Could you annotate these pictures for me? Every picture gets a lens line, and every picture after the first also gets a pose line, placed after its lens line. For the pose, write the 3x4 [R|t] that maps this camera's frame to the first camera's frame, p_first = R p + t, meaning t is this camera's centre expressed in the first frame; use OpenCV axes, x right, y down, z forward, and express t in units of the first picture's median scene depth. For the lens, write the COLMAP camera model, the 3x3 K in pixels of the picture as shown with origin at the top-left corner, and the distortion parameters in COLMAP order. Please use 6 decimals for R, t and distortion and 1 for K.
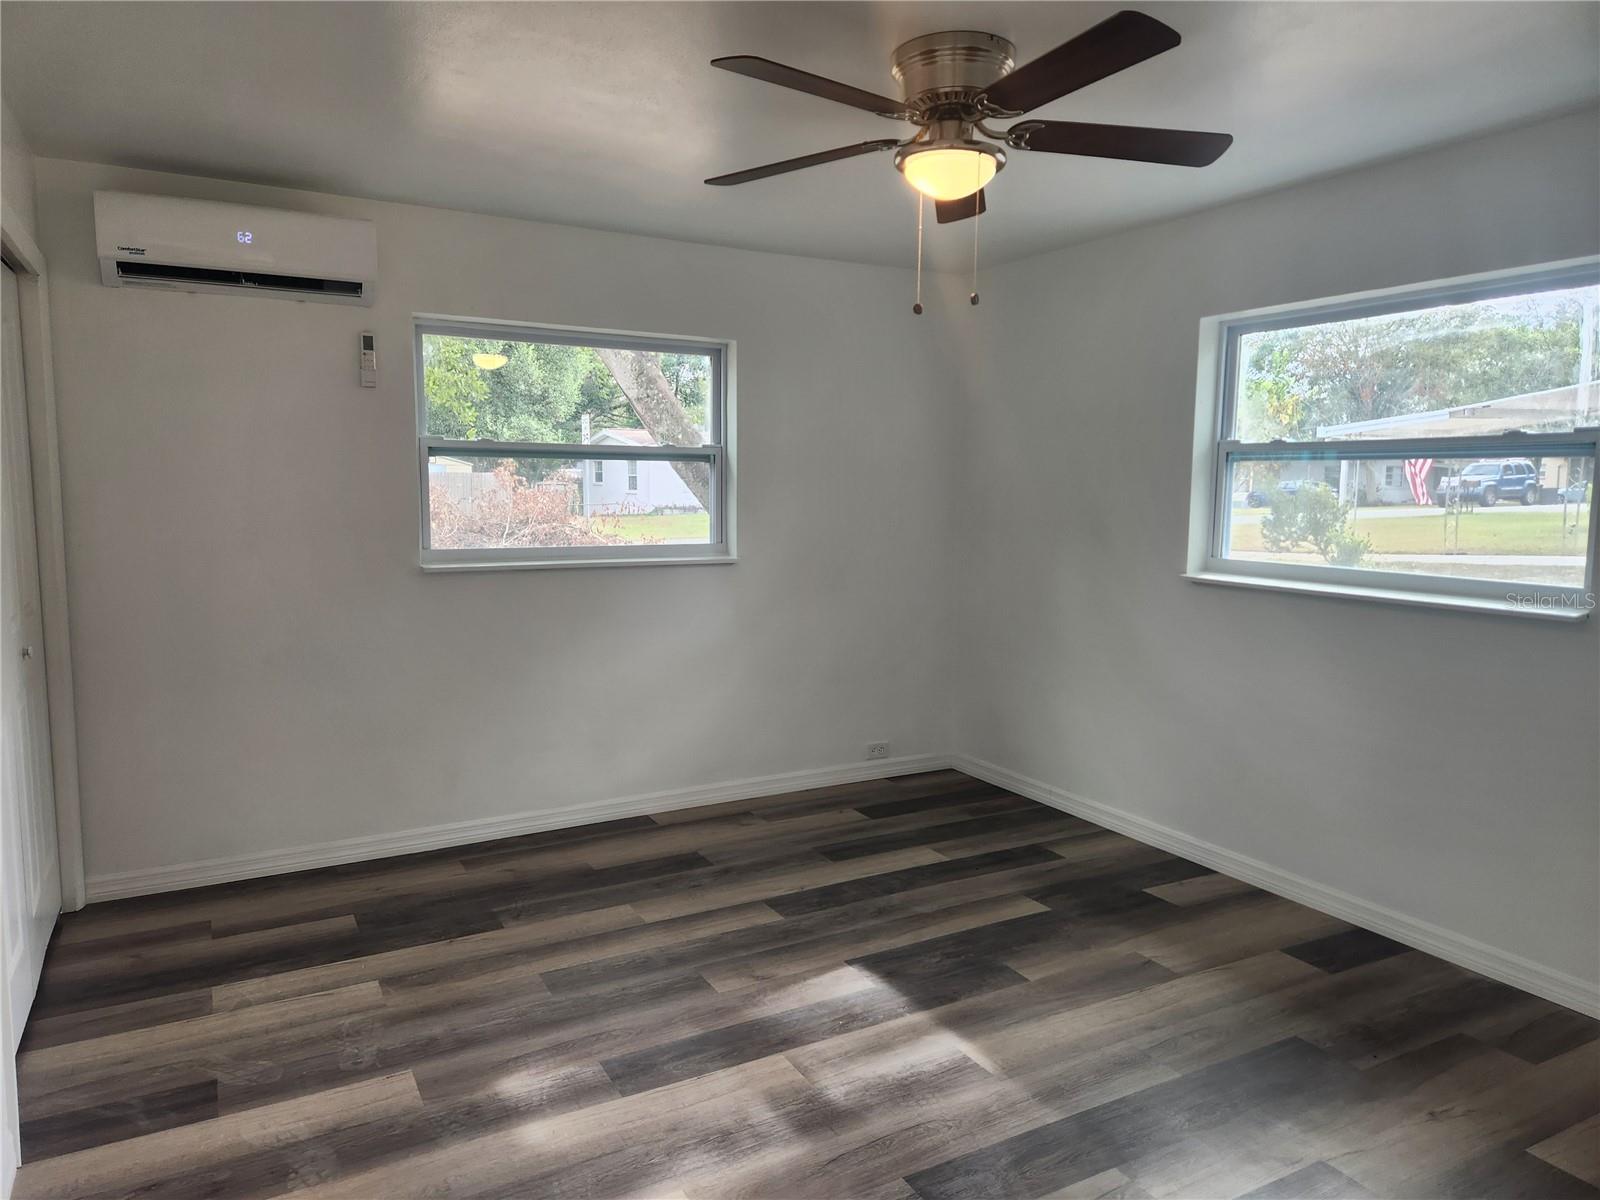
lens RADIAL K [[1077.6, 0, 797.3], [0, 1077.6, 601.2], [0, 0, 1]] dist [0.005518, -0.002908]
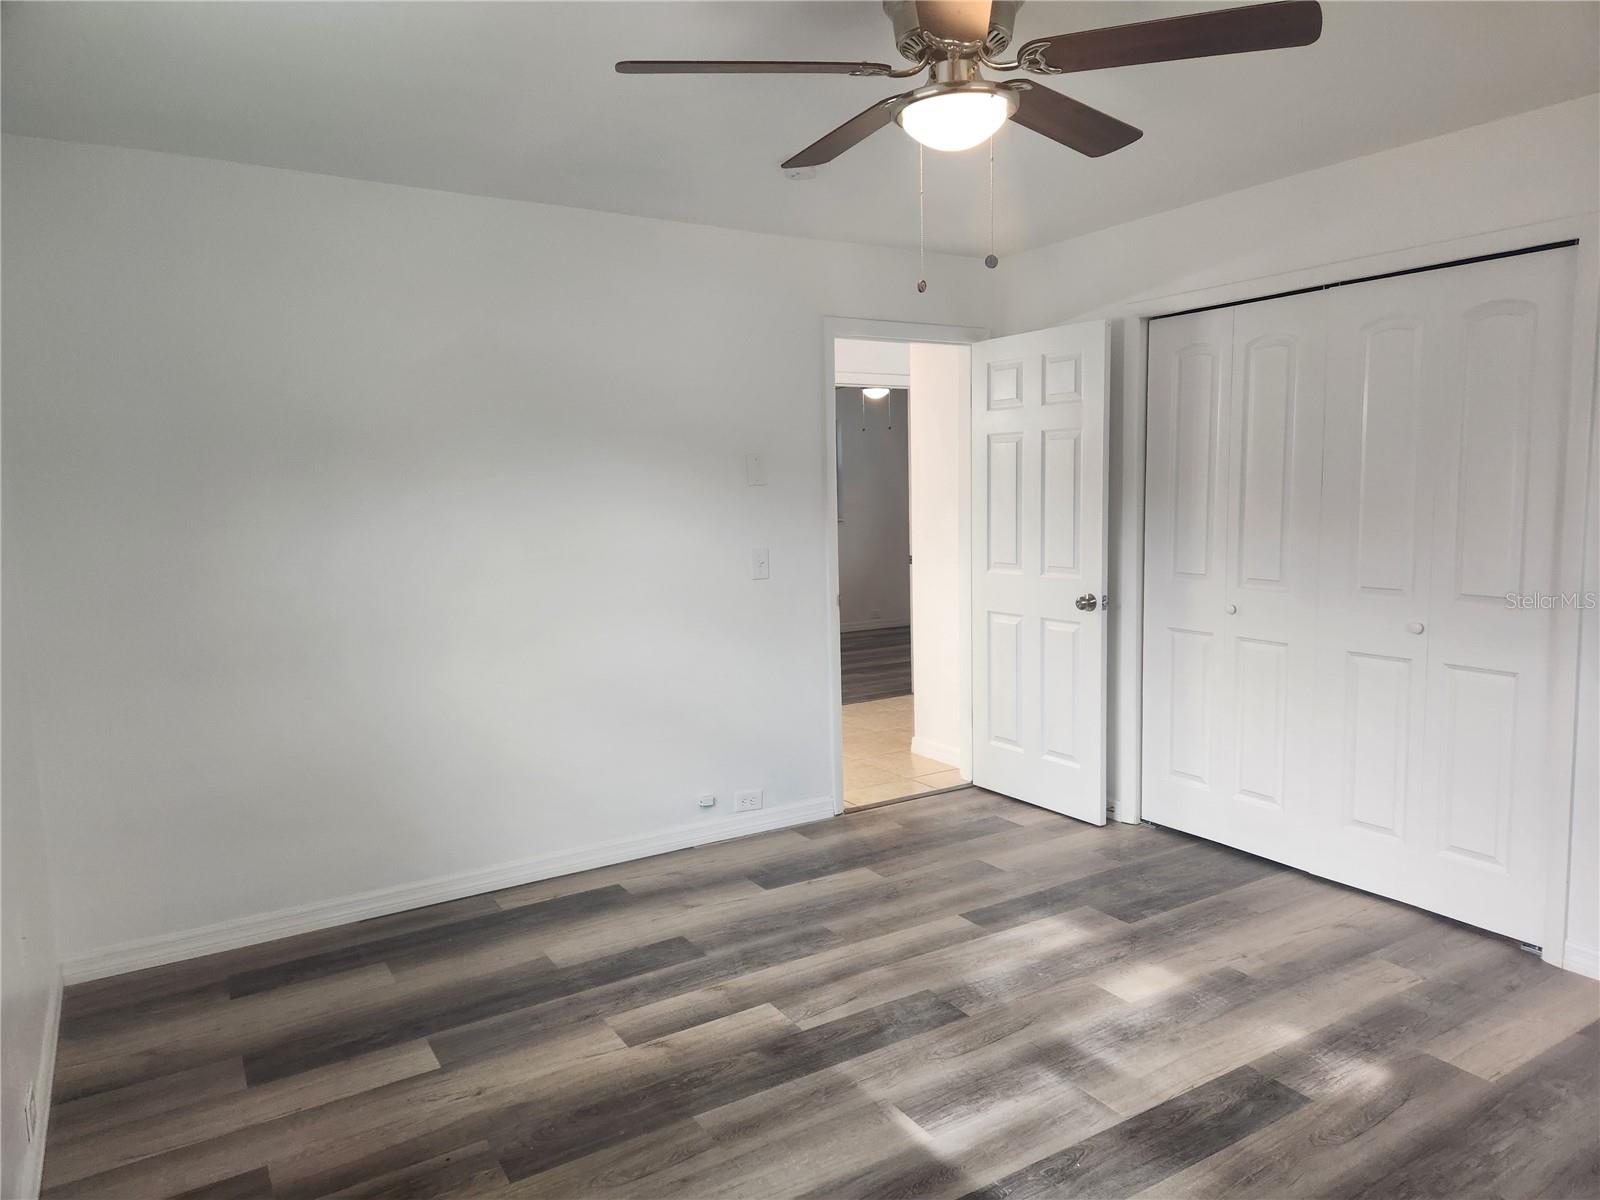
lens RADIAL K [[1077.6, 0, 798.6], [0, 1077.6, 596.7], [0, 0, 1]] dist [0.005518, -0.002908]
pose [[-0.999075, 0.017331, -0.039343, 0.303674], [0.008375, 0.976070, 0.217297, -0.214276], [0.042168, 0.216767, -0.975312, 1.886097]]
